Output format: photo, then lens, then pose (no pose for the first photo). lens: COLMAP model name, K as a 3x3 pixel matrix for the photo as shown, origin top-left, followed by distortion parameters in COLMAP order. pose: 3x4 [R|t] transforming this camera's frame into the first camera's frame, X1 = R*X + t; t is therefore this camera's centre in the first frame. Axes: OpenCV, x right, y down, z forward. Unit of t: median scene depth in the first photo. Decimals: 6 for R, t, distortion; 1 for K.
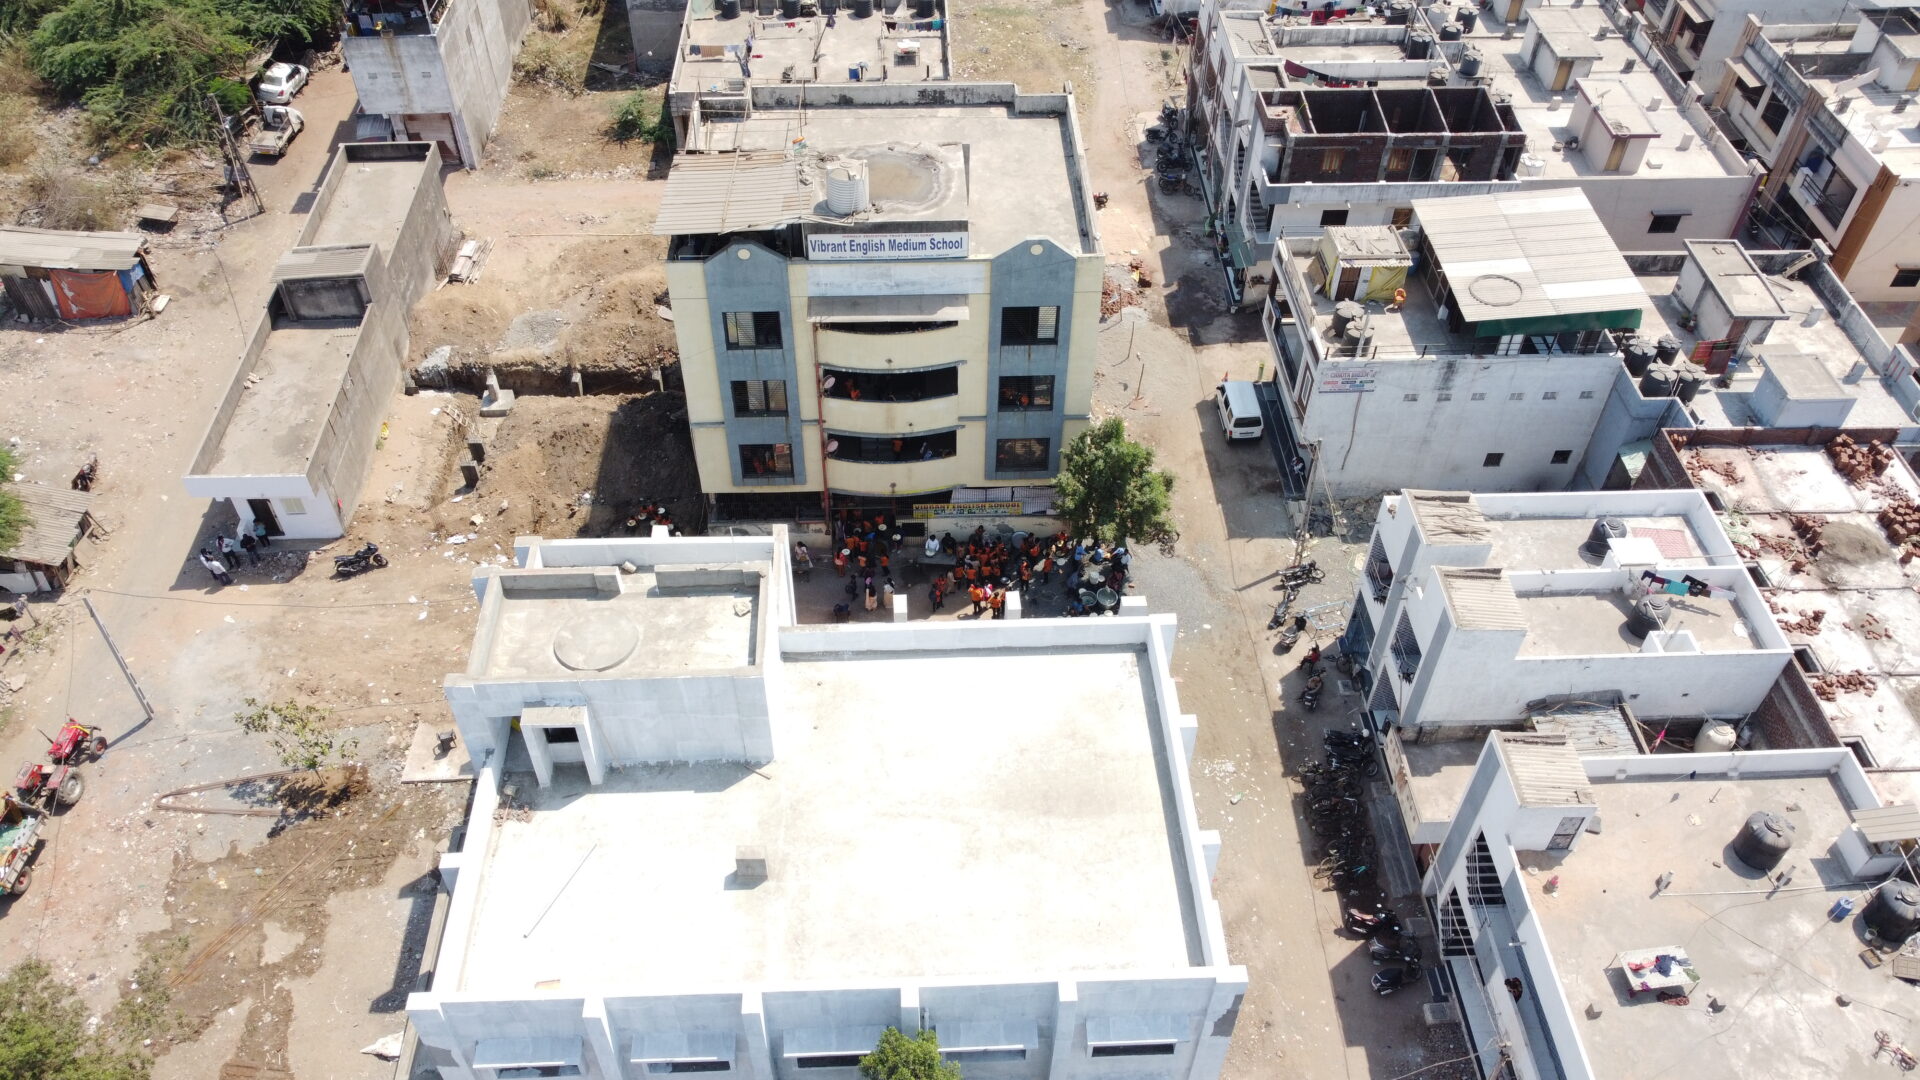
lens RADIAL K [[1453.2, 0, 955.2], [0, 1453.2, 517.8], [0, 0, 1]] dist [-0.006523, 0.001703]
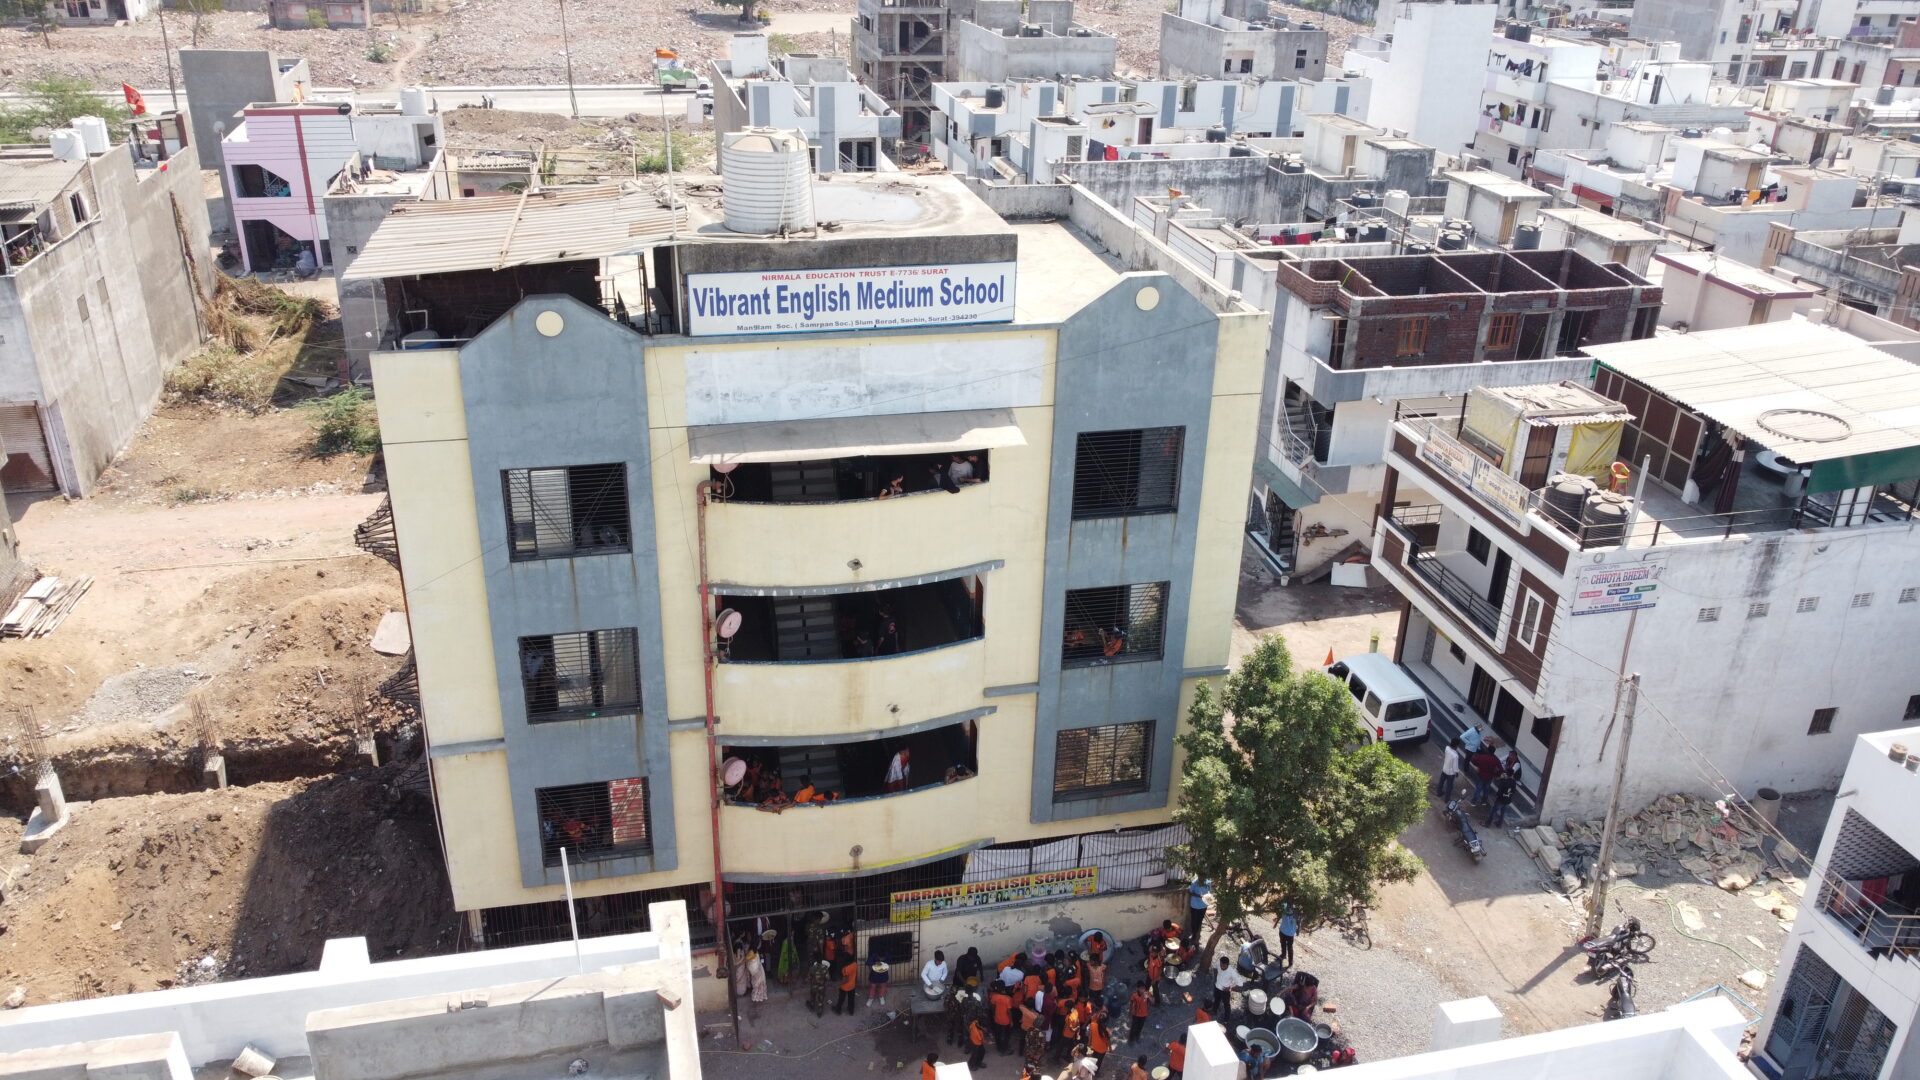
lens RADIAL K [[1453.2, 0, 955.2], [0, 1453.2, 517.8], [0, 0, 1]] dist [-0.006523, 0.001703]
pose [[0.982172, -0.063423, 0.176960, -0.087752], [0.120203, 0.935655, -0.331815, 0.038869], [-0.144529, 0.347170, 0.926598, 0.482291]]
